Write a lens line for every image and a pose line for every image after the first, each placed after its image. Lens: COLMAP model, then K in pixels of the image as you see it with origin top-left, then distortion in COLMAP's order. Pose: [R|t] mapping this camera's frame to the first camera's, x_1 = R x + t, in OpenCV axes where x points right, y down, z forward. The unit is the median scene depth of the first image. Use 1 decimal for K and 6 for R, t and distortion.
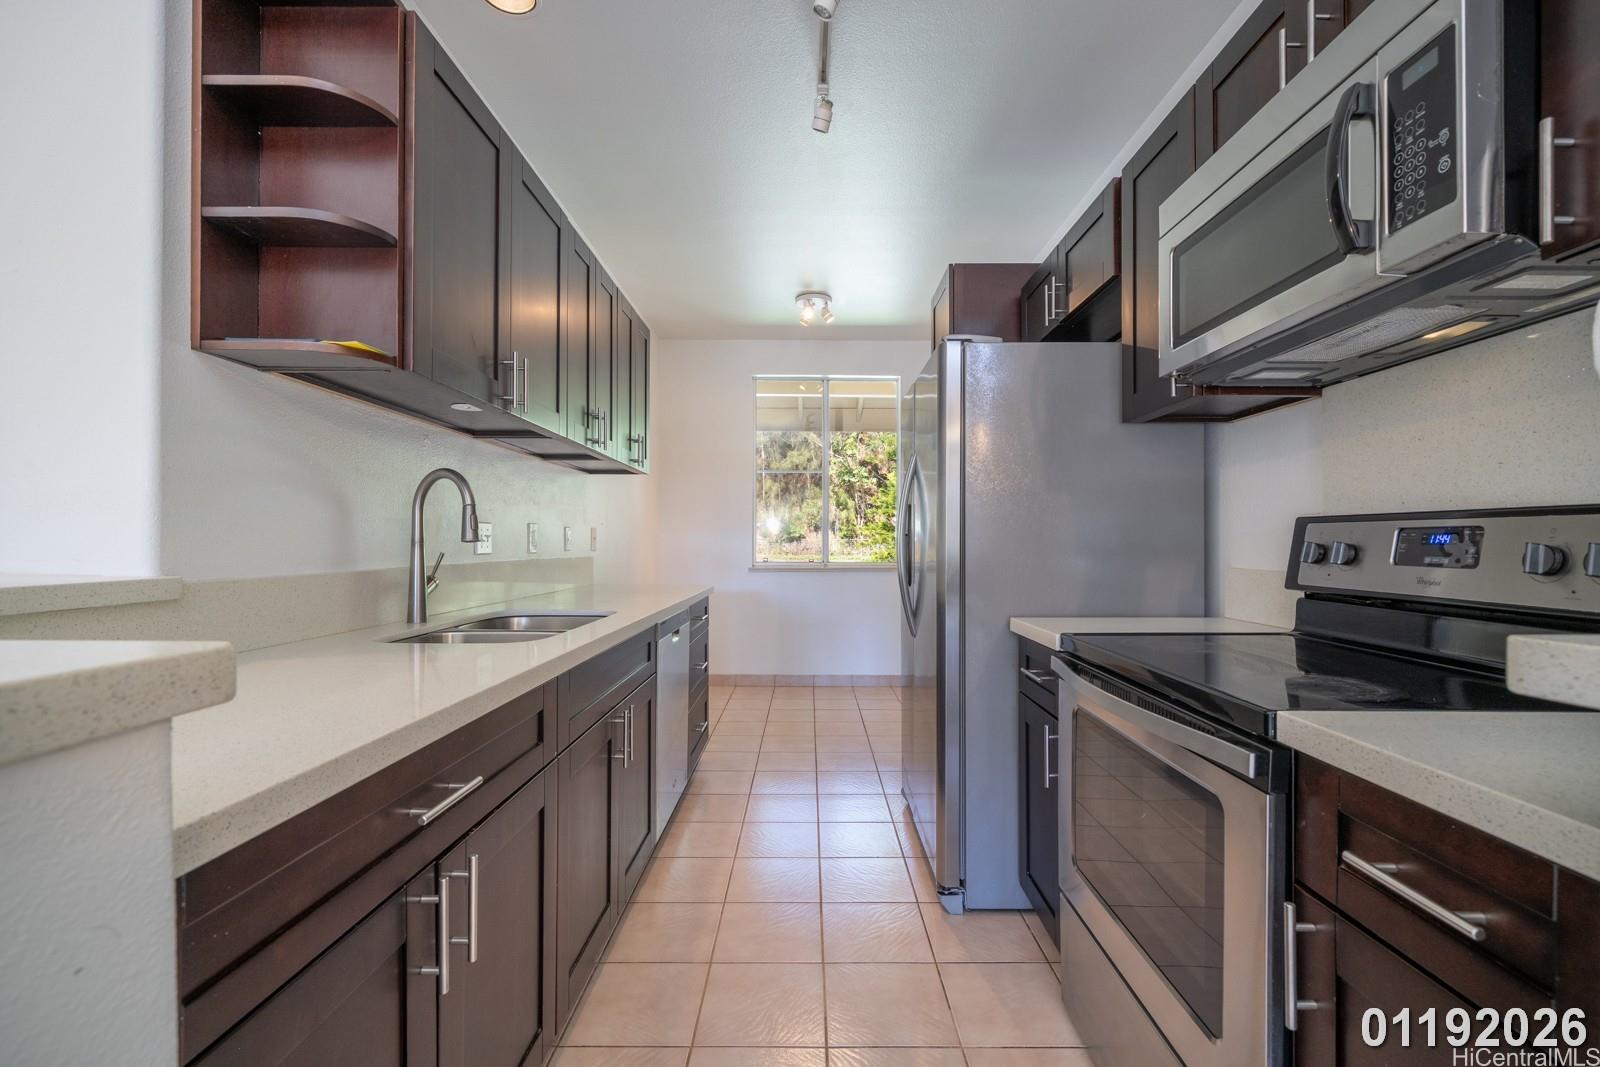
lens RADIAL K [[672.8, 0, 828.7], [0, 672.8, 534.7], [0, 0, 1]] dist [-0.001559, -0.001122]
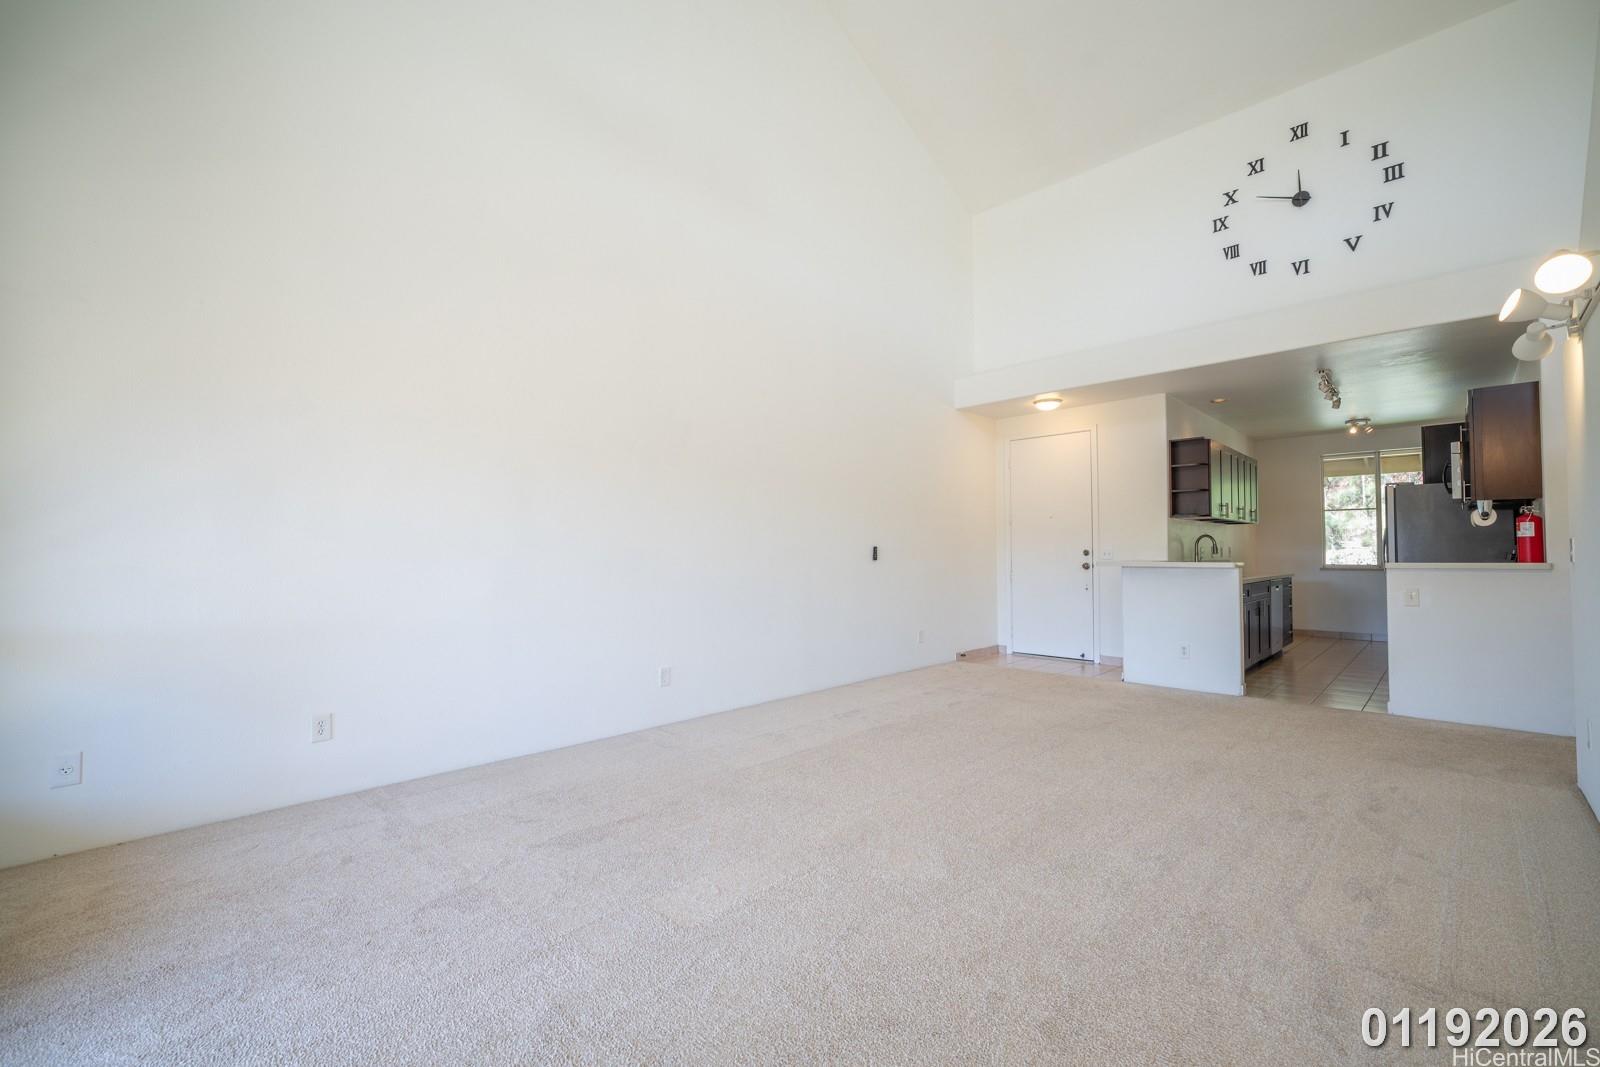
lens RADIAL K [[672.8, 0, 804.5], [0, 672.8, 538.0], [0, 0, 1]] dist [-0.001559, -0.001122]
pose [[0.693838, -0.022104, -0.719791, 0.247334], [0.013500, 0.999752, -0.017687, -0.018181], [0.720004, 0.002555, 0.693965, -1.375433]]
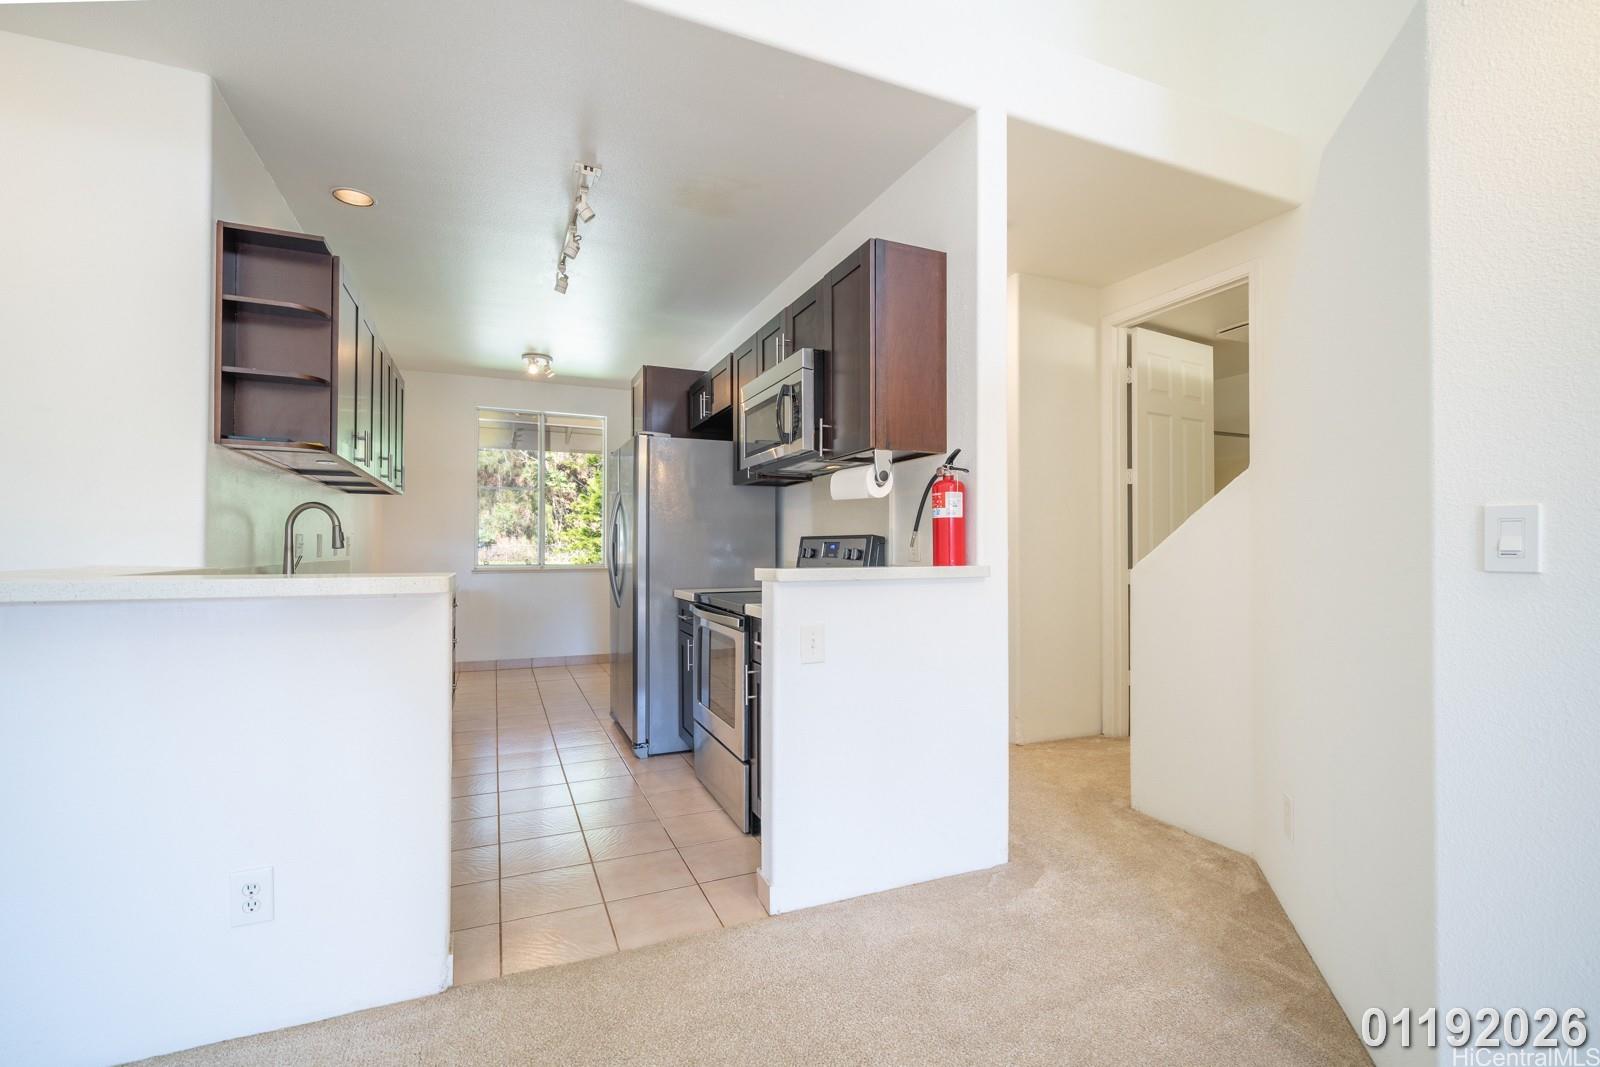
lens RADIAL K [[672.8, 0, 802.9], [0, 672.8, 542.8], [0, 0, 1]] dist [-0.001559, -0.001122]
pose [[0.921294, 0.001421, 0.388863, -0.054456], [-0.002858, 0.999991, 0.003115, -0.004636], [-0.388856, -0.003981, 0.921290, -0.379738]]
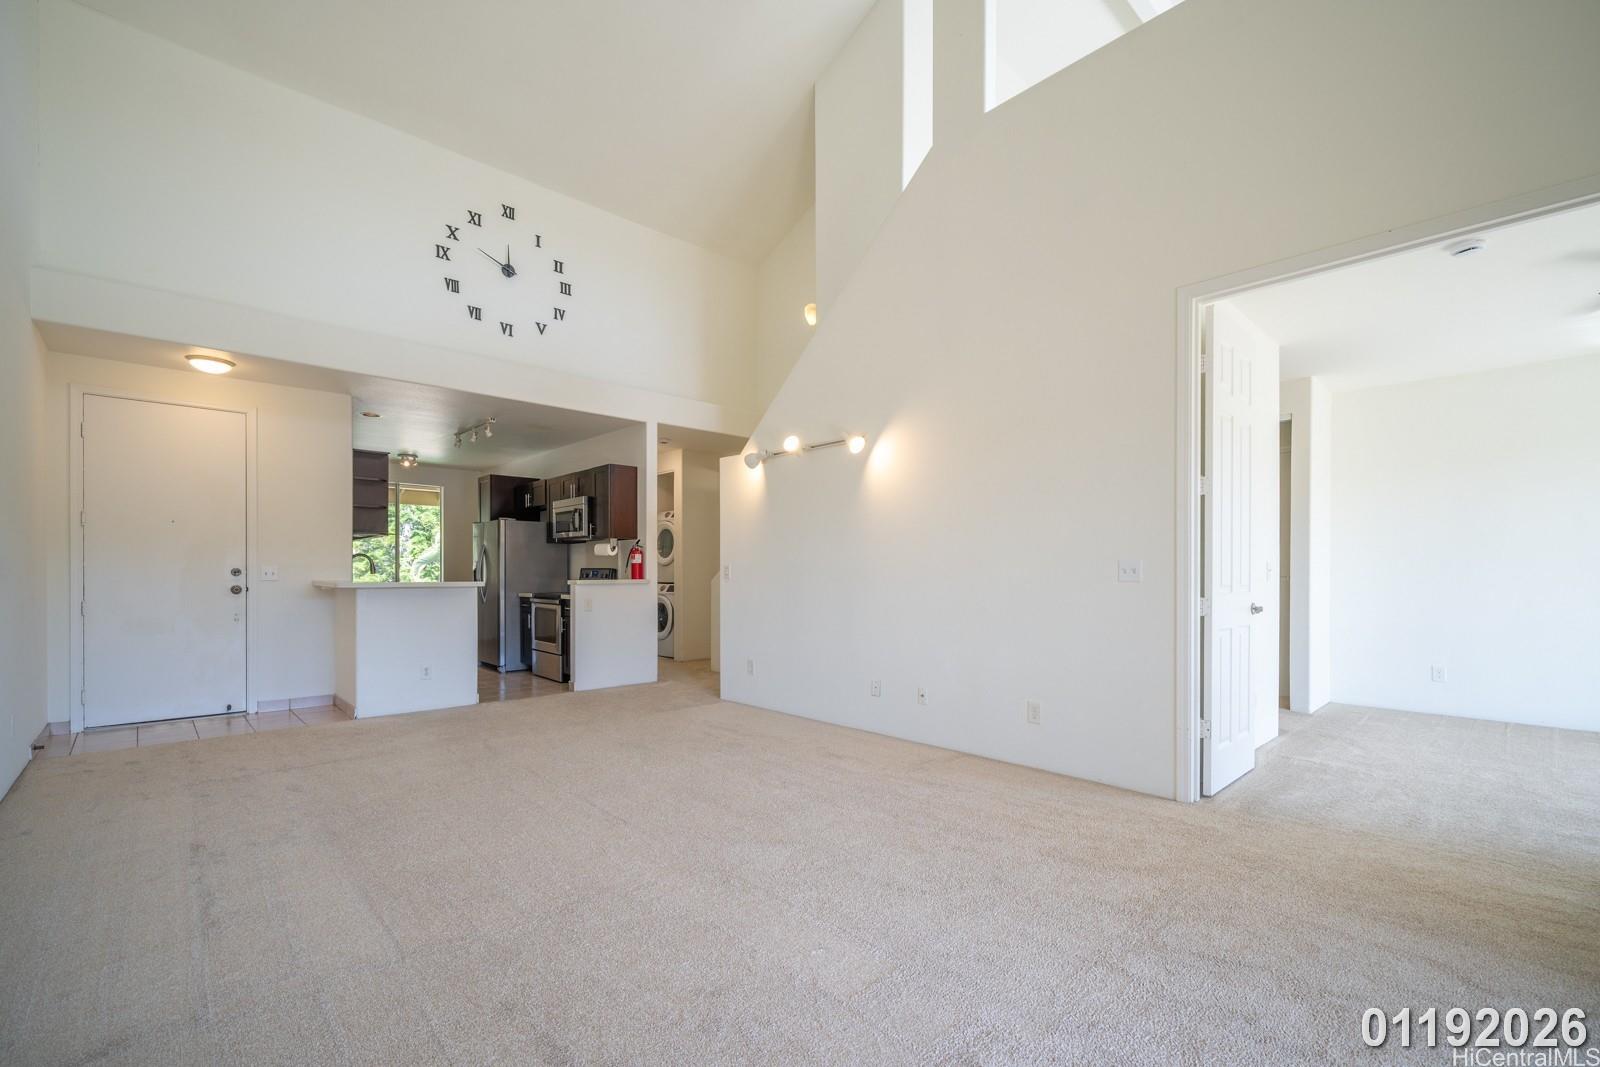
lens RADIAL K [[672.8, 0, 787.3], [0, 672.8, 577.2], [0, 0, 1]] dist [-0.001559, -0.001122]
pose [[0.754598, -0.007871, 0.656140, -0.510087], [-0.005718, 0.999811, 0.018570, -0.021402], [-0.656162, -0.017765, 0.754411, -1.360955]]
